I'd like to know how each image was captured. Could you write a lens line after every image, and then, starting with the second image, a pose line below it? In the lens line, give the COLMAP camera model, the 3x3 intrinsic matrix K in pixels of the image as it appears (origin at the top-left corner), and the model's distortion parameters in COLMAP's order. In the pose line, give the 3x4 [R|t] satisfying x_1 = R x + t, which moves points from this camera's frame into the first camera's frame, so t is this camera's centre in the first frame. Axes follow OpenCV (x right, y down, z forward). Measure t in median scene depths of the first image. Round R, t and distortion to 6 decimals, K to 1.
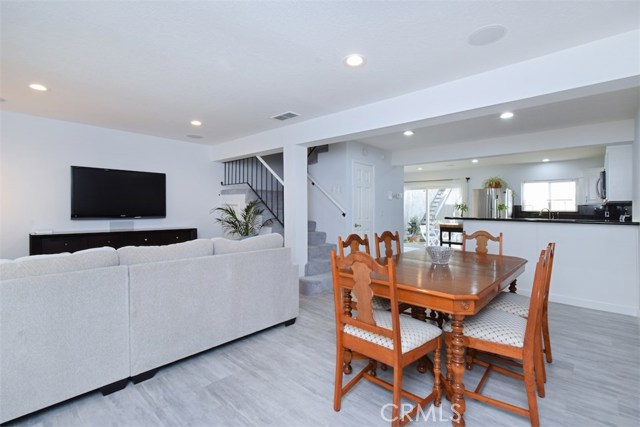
lens RADIAL K [[272.4, 0, 318.2], [0, 272.4, 210.2], [0, 0, 1]] dist [0.001452, 0.000067]
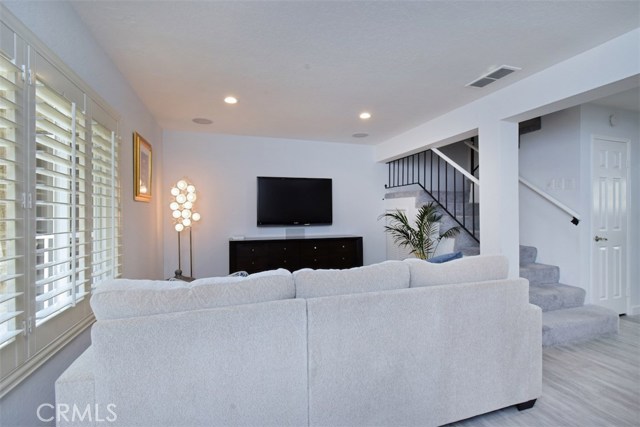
lens RADIAL K [[268.6, 0, 318.5], [0, 268.6, 203.0], [0, 0, 1]] dist [0.001663, 0.000205]
pose [[0.861928, -0.034122, -0.505881, -0.136618], [0.010571, 0.998725, -0.049353, -0.003594], [0.506920, 0.037191, 0.861190, 0.181064]]
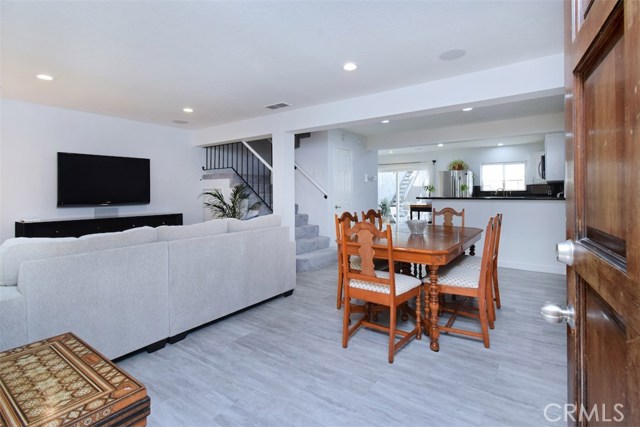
lens RADIAL K [[285.5, 0, 321.9], [0, 285.5, 201.9], [0, 0, 1]] dist [-0.002409, -0.000150]
pose [[0.991256, -0.022831, 0.129965, -0.084513], [0.019240, 0.999399, 0.028821, 0.004411], [-0.130545, -0.026069, 0.991100, -0.126565]]
